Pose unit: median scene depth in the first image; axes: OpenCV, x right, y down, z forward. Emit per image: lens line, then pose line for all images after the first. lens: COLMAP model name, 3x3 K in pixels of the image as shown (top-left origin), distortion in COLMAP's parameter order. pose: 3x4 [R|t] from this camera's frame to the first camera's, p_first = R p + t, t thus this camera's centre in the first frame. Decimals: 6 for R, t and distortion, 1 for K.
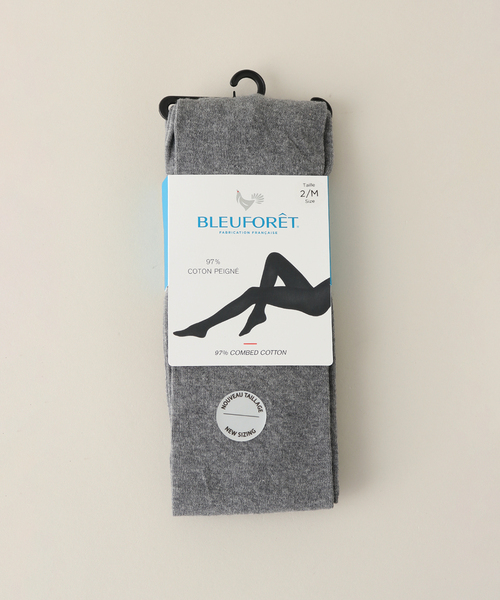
lens RADIAL K [[1430.9, 0, 252.6], [0, 1430.9, 305.8], [0, 0, 1]] dist [1.168022, 0.000000]
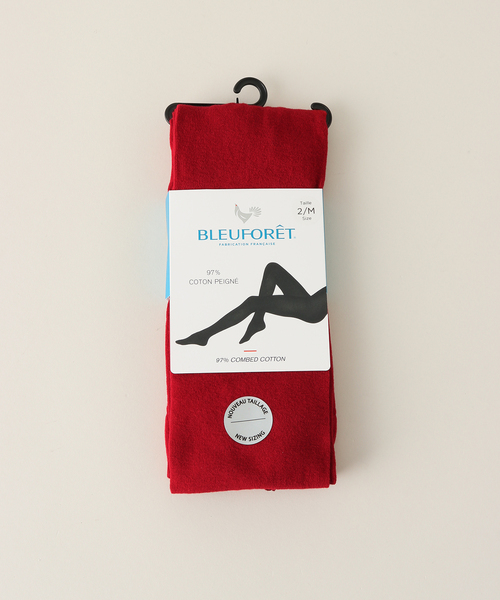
lens RADIAL K [[1112.0, 0, 247.9], [0, 1112.0, 297.2], [0, 0, 1]] dist [0.039322, 0.000000]
pose [[0.999748, -0.013853, 0.017637, -0.018053], [0.014363, 0.999473, -0.029110, 0.011643], [-0.017224, 0.029356, 0.999421, 0.207362]]
